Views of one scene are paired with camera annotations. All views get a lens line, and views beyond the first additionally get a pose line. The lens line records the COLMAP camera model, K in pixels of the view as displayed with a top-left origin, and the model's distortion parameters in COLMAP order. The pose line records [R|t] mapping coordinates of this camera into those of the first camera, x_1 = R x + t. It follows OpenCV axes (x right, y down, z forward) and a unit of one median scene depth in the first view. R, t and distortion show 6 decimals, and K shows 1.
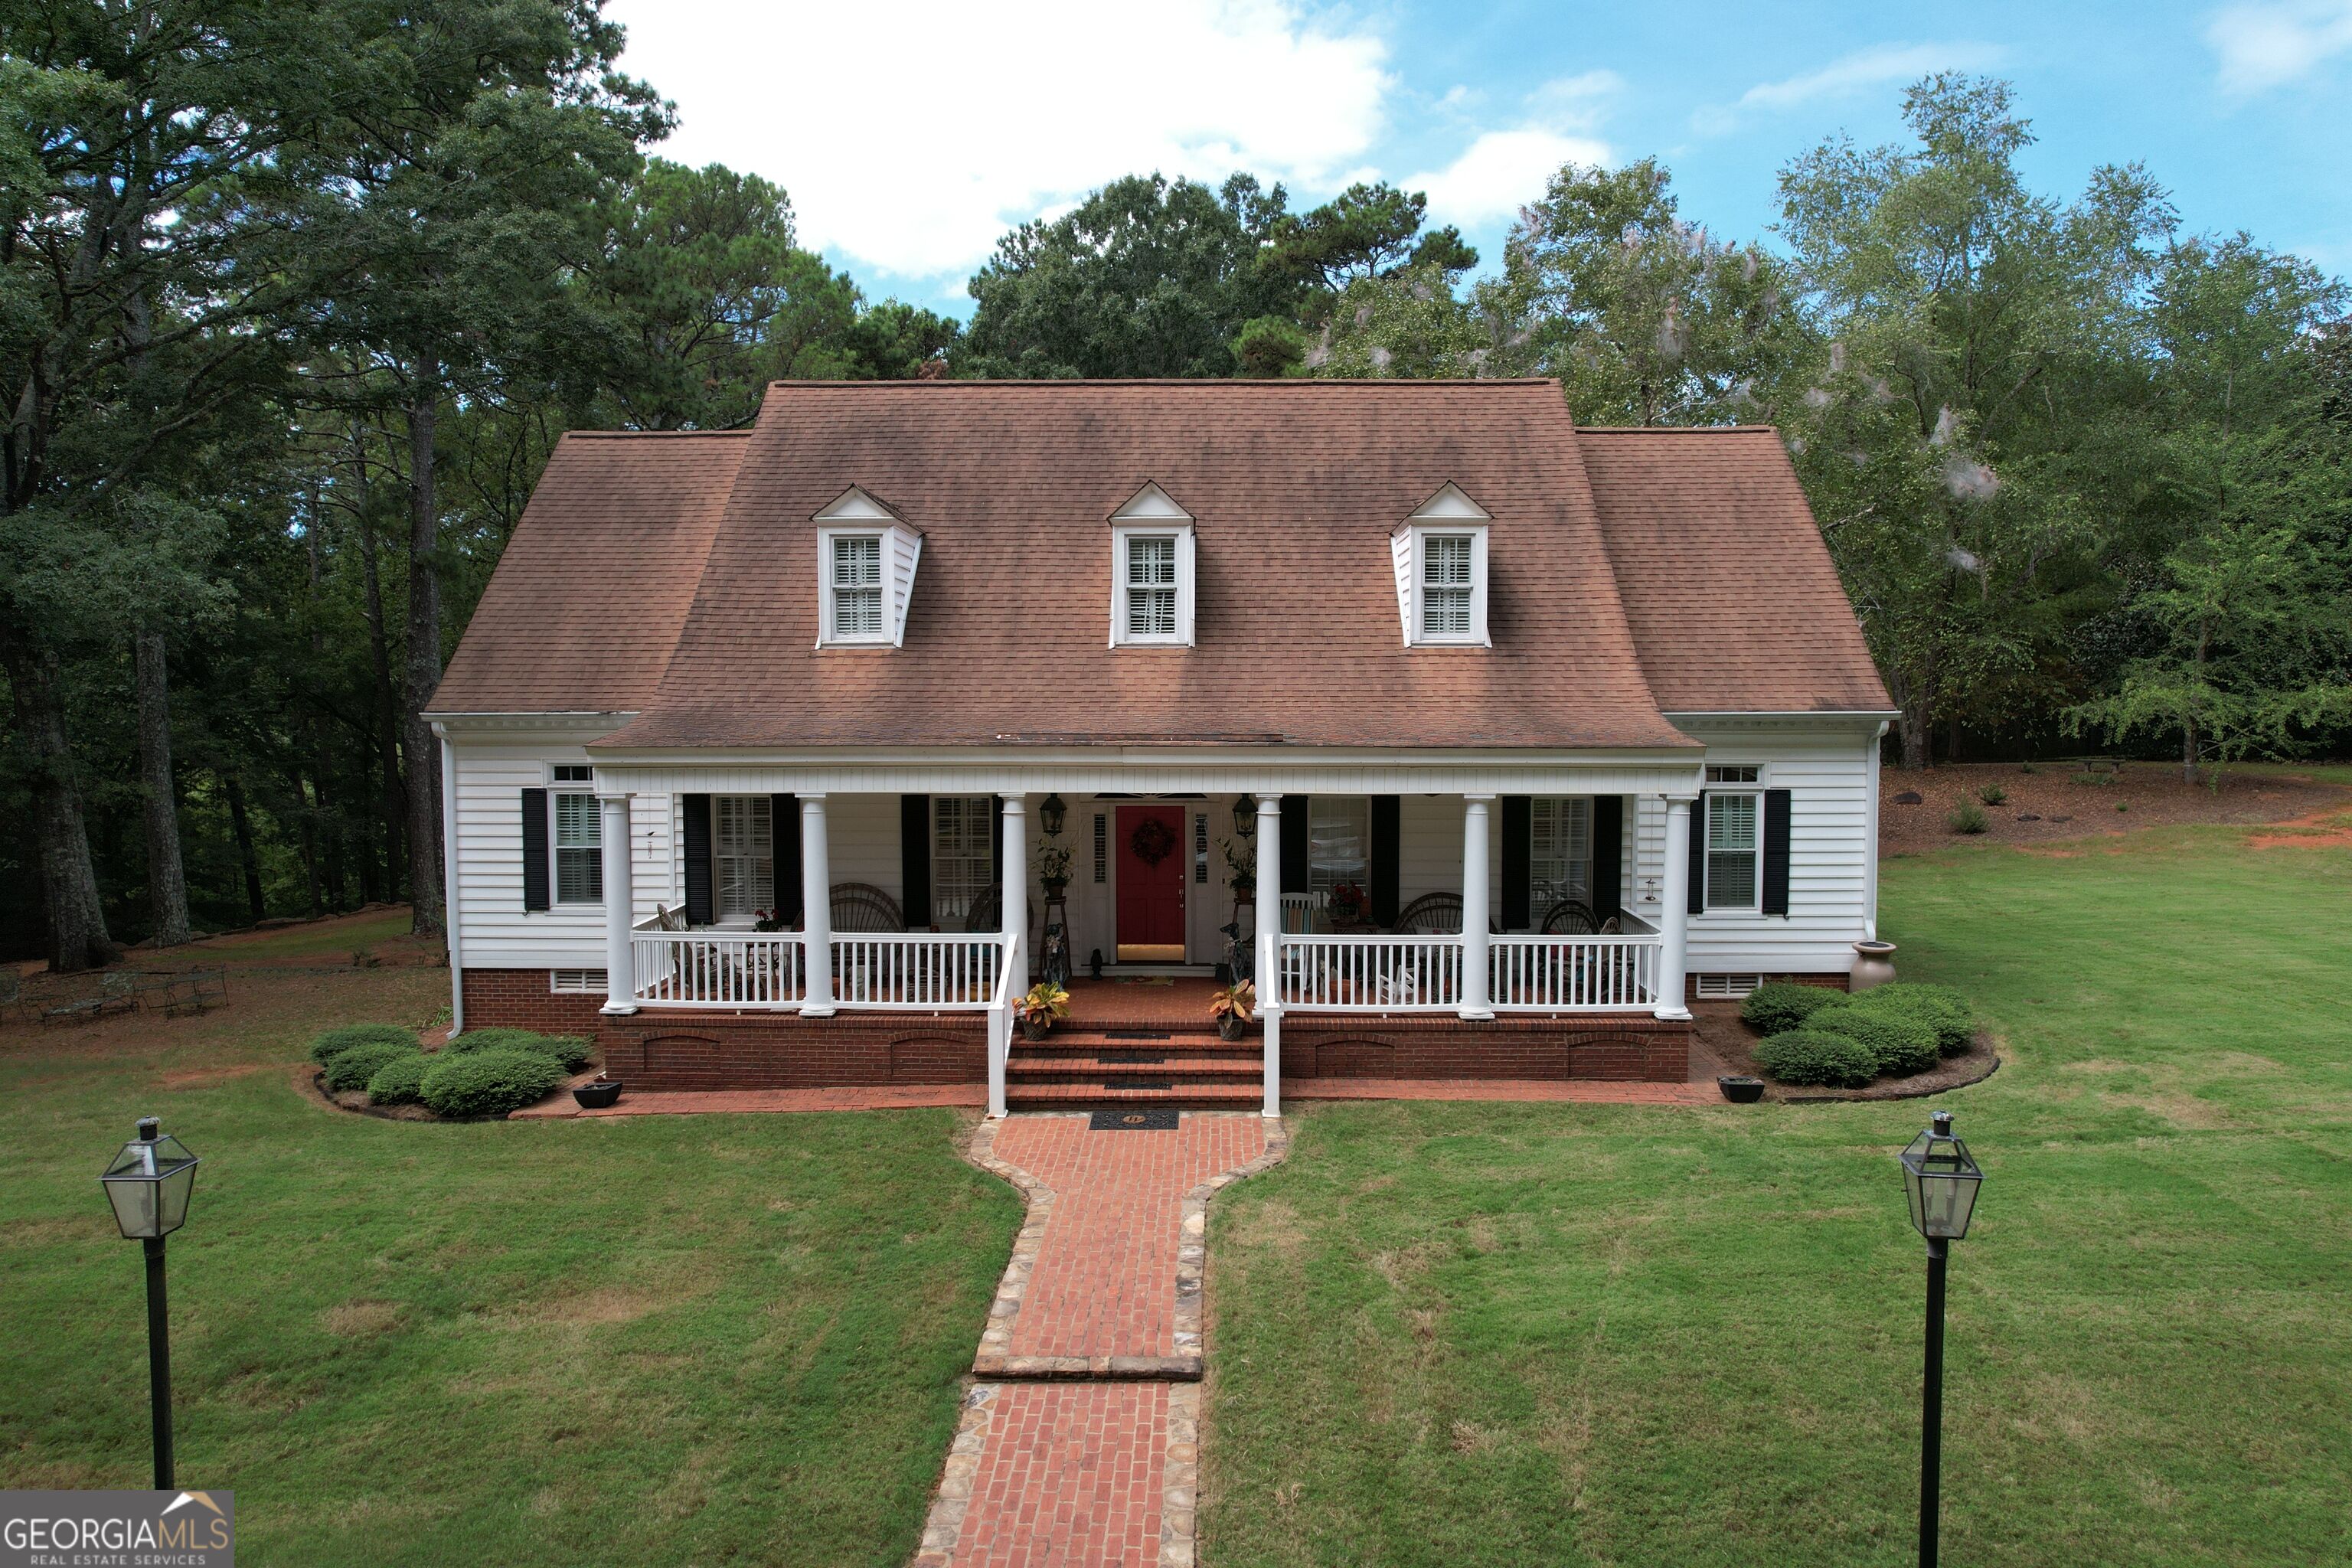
lens RADIAL K [[1495.7, 0, 1170.8], [0, 1495.7, 791.1], [0, 0, 1]] dist [-0.048953, 0.030687]
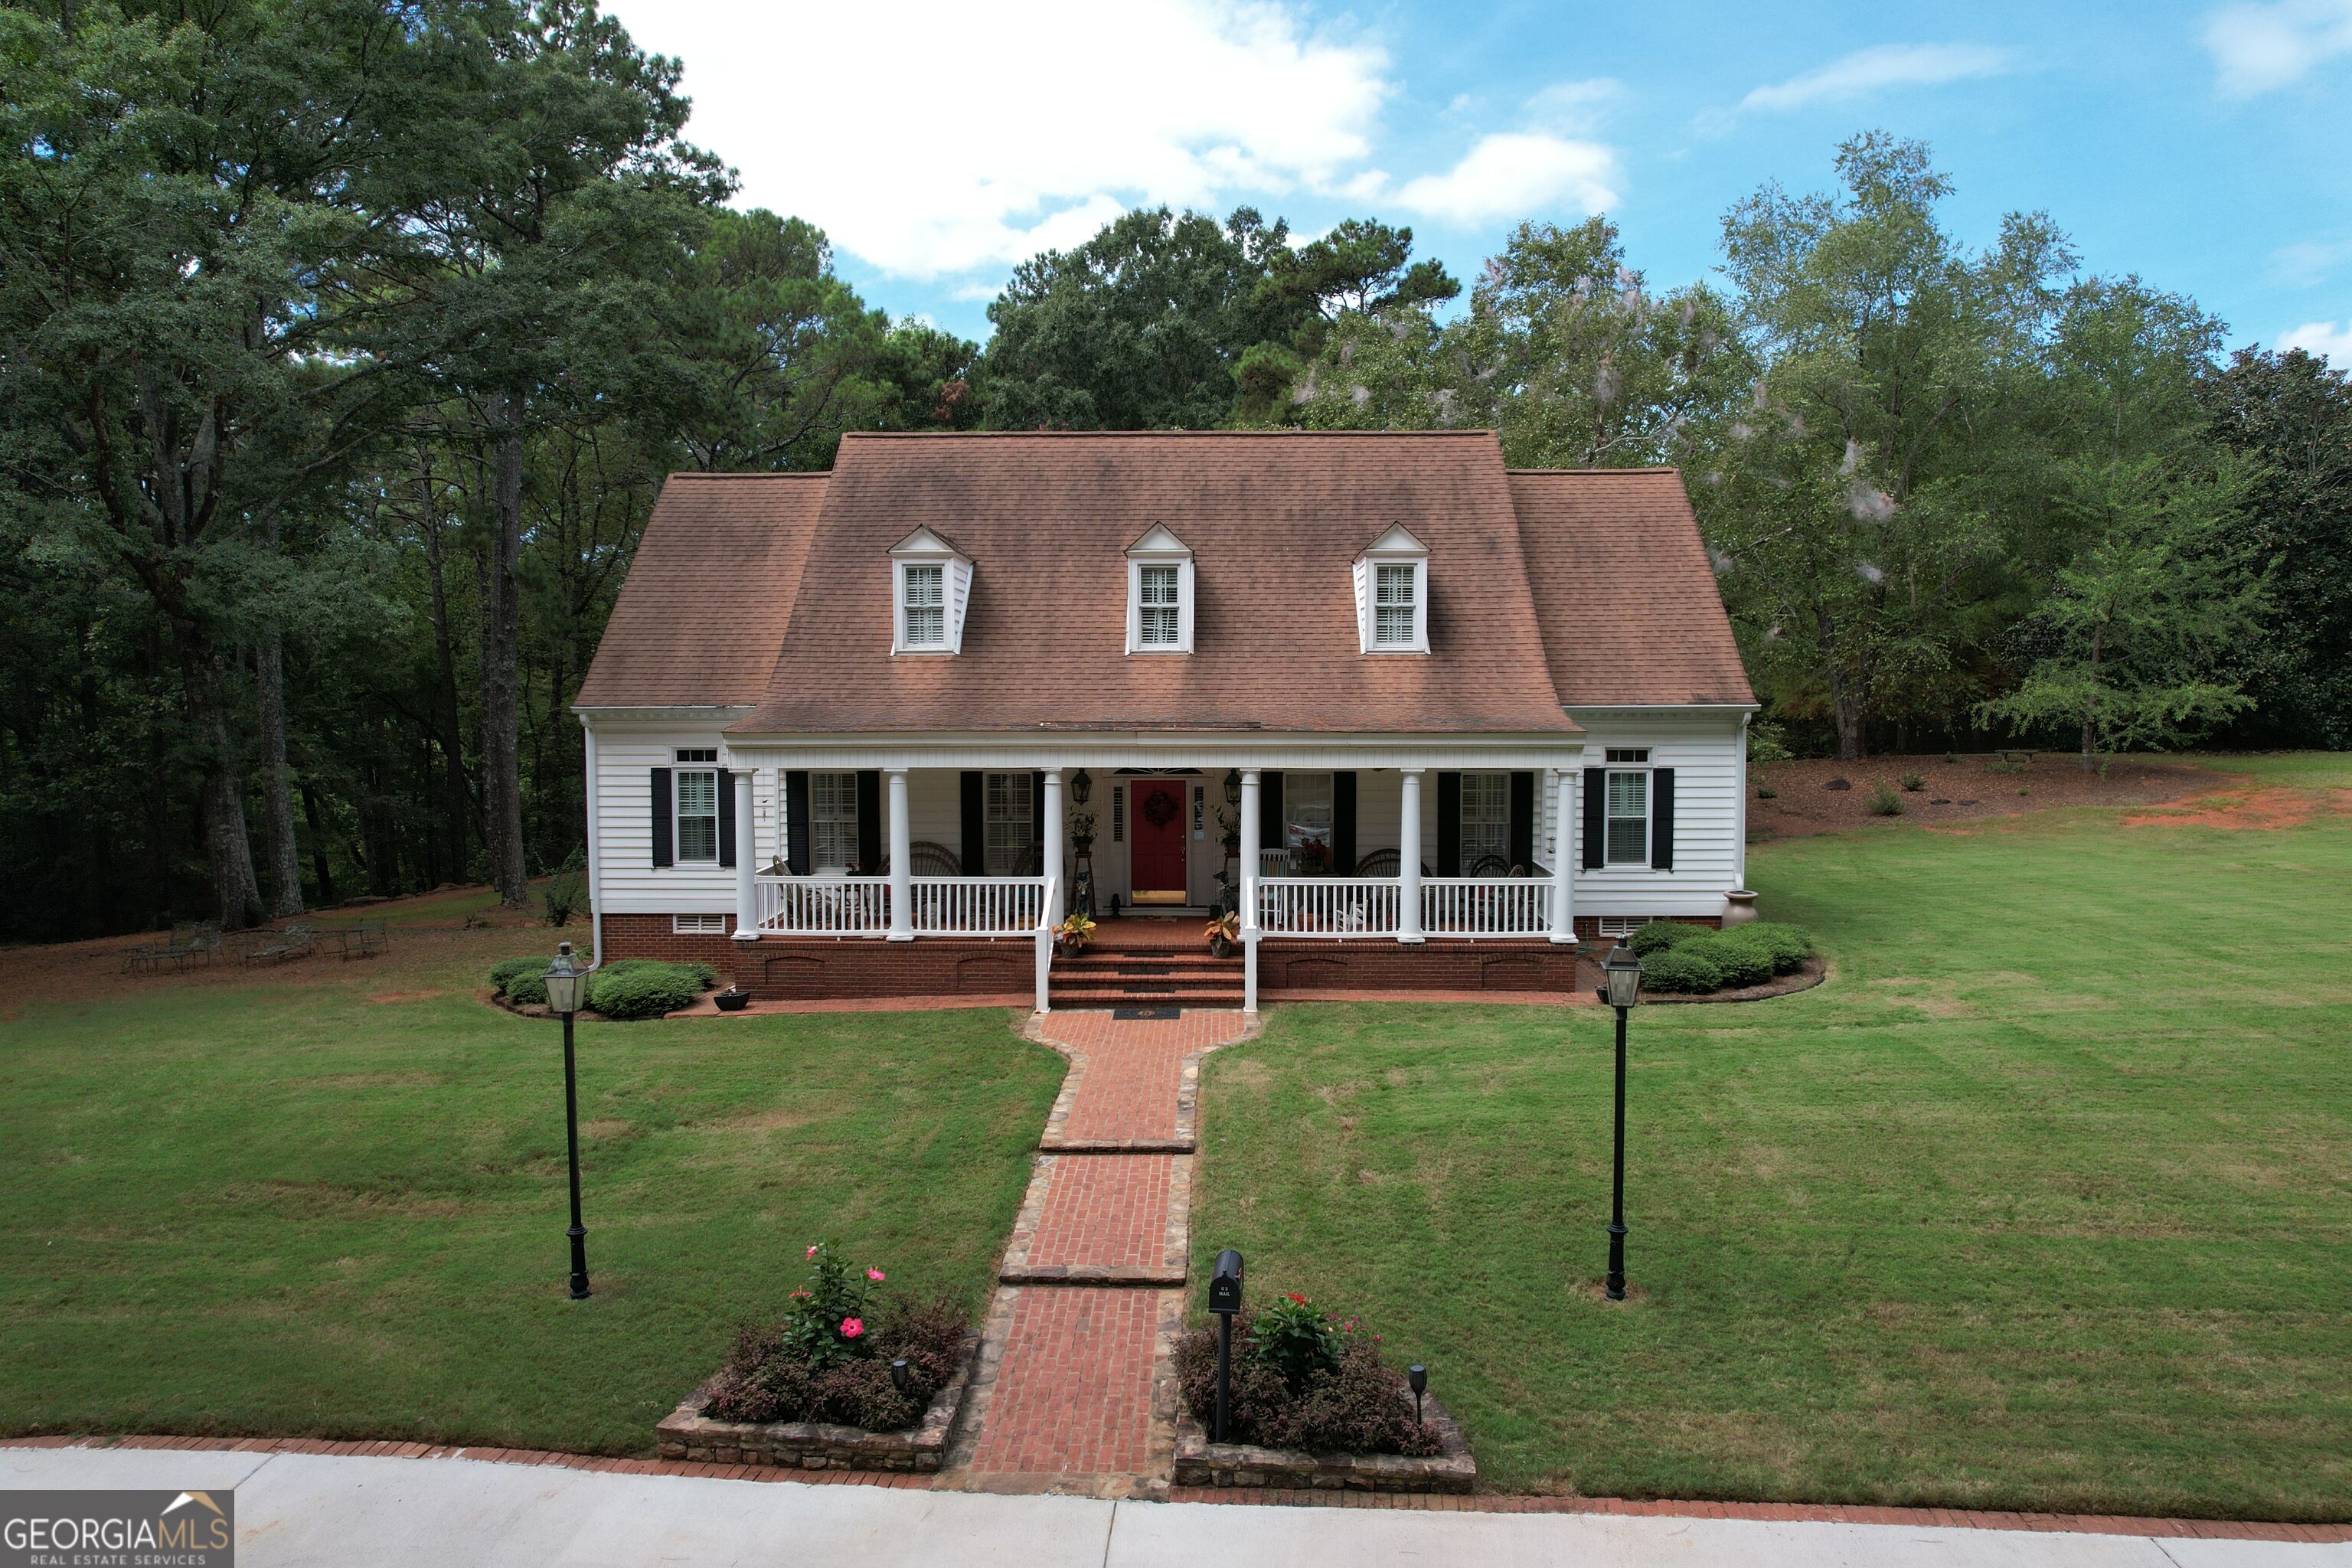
lens RADIAL K [[1495.7, 0, 1170.0], [0, 1495.7, 795.0], [0, 0, 1]] dist [-0.048953, 0.030687]
pose [[0.999988, -0.000305, -0.004808, 0.002086], [0.000324, 0.999992, 0.003869, 0.016933], [0.004807, -0.003871, 0.999981, -0.250481]]
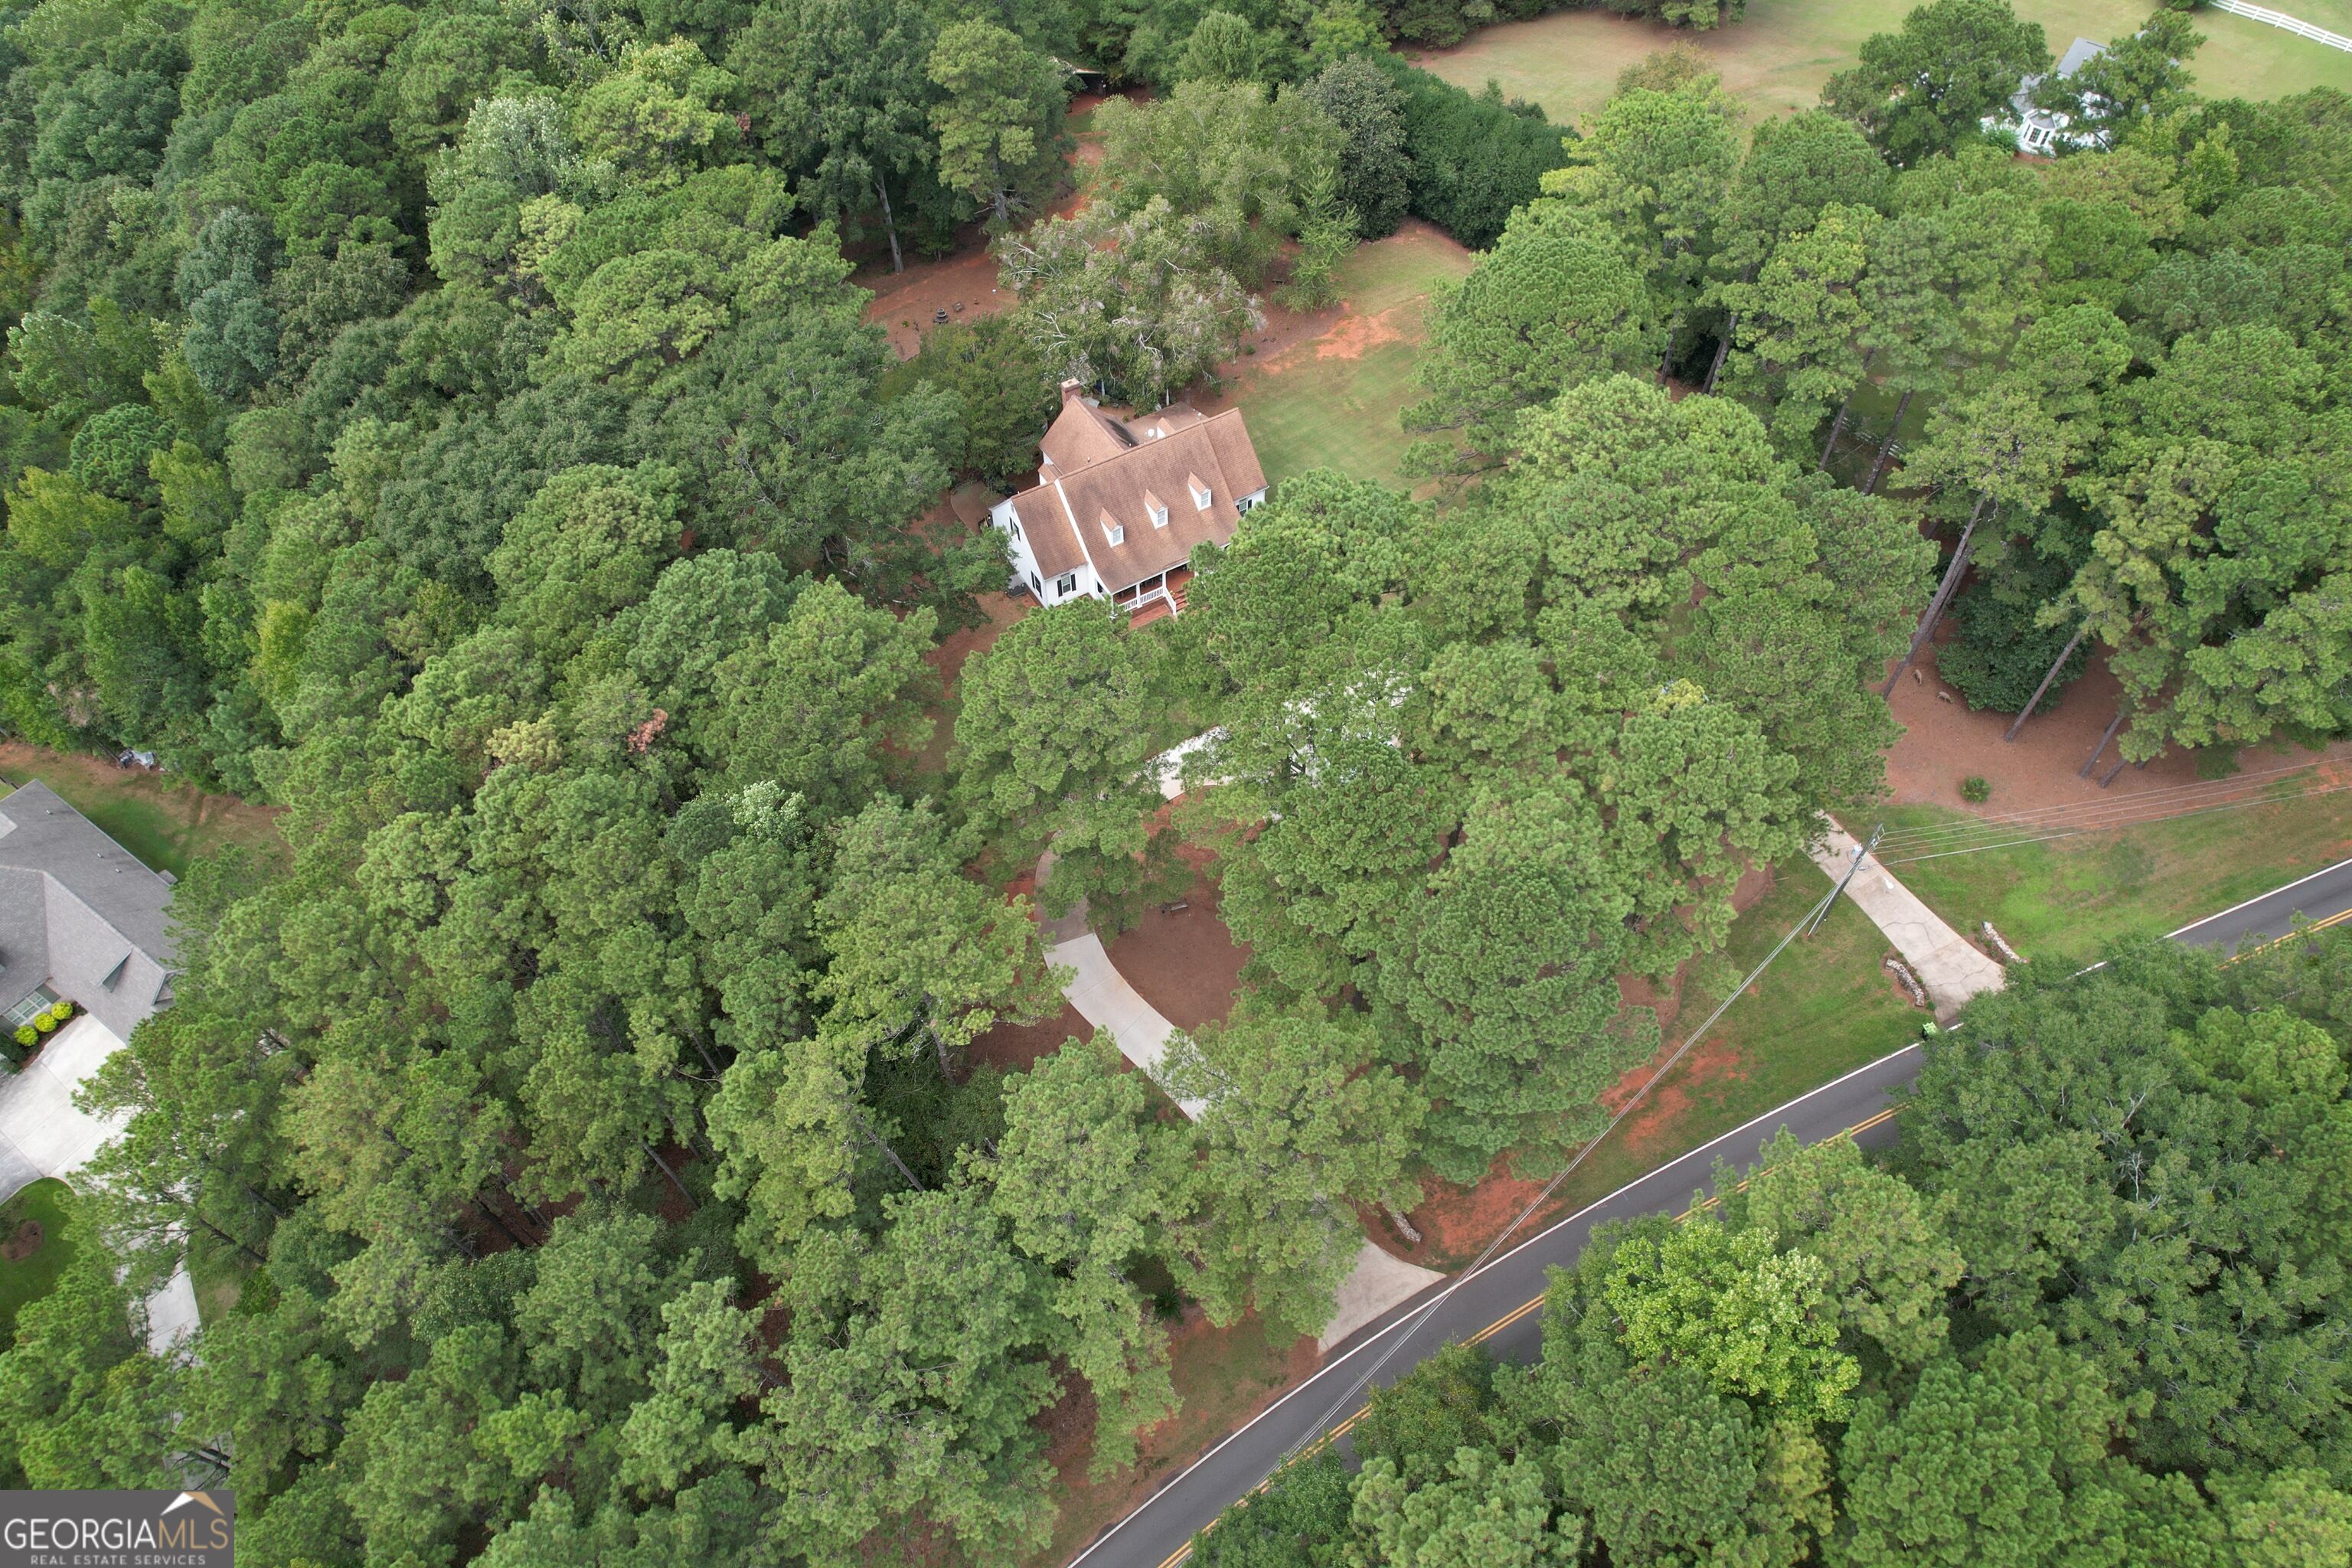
lens RADIAL K [[1495.7, 0, 1187.7], [0, 1495.7, 789.1], [0, 0, 1]] dist [-0.048953, 0.030687]
pose [[0.840811, -0.433778, 0.323841, -2.229754], [0.040657, 0.647147, 0.761280, -3.808137], [-0.539799, -0.626927, 0.561765, -2.926421]]
